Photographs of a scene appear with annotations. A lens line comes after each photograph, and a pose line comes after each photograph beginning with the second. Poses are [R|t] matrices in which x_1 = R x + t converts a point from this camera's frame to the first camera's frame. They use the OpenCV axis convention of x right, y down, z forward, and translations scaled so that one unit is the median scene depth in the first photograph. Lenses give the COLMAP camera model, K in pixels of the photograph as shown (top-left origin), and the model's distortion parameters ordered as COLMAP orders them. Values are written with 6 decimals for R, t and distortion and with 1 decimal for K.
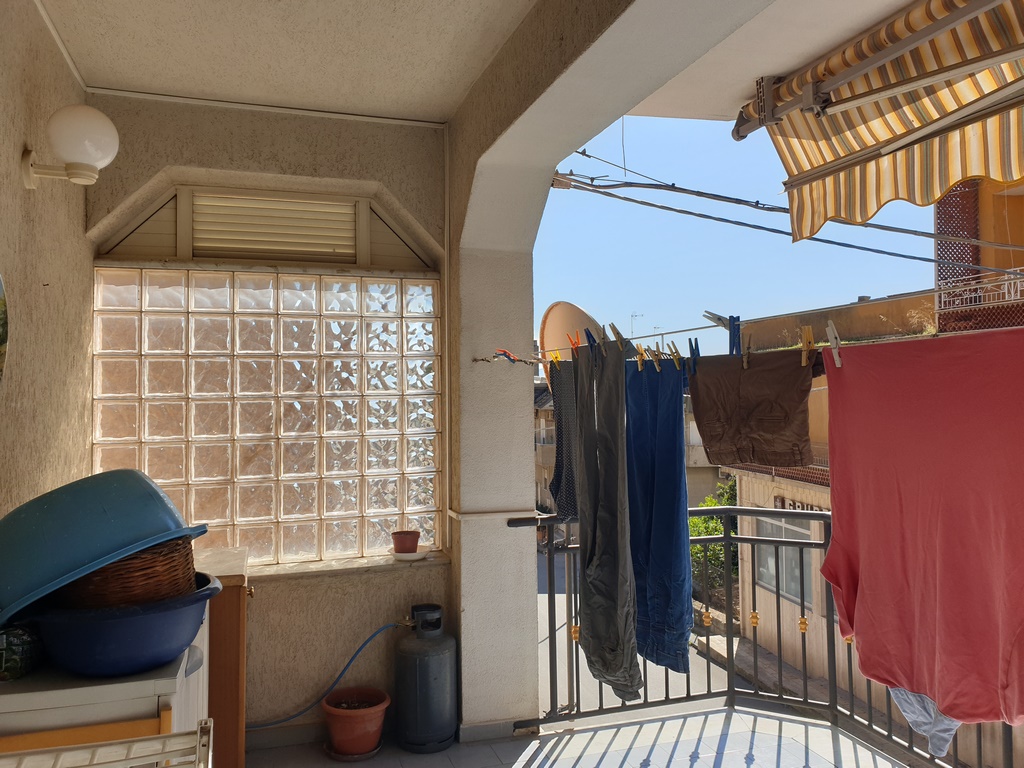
lens RADIAL K [[793.2, 0, 514.9], [0, 793.2, 380.2], [0, 0, 1]] dist [0.019427, -0.025400]
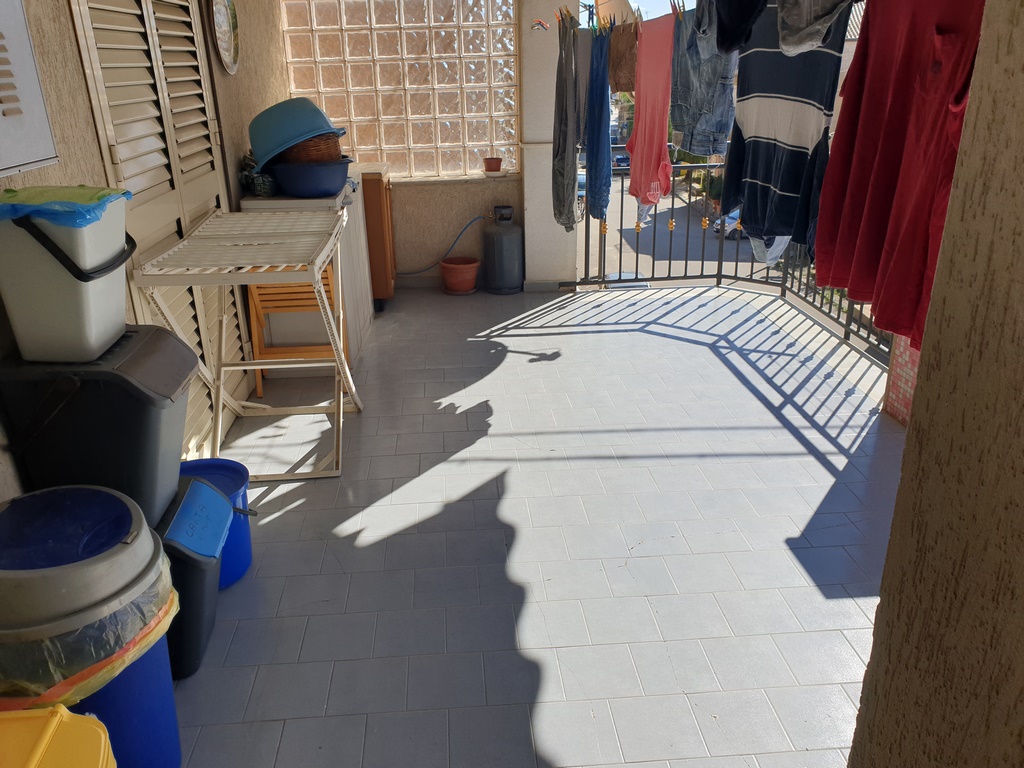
lens RADIAL K [[793.2, 0, 511.3], [0, 793.2, 388.4], [0, 0, 1]] dist [0.019427, -0.025400]
pose [[0.970186, 0.076931, -0.229830, 0.279610], [0.020921, 0.918163, 0.395650, 0.002505], [0.241459, -0.388662, 0.889179, -0.486974]]
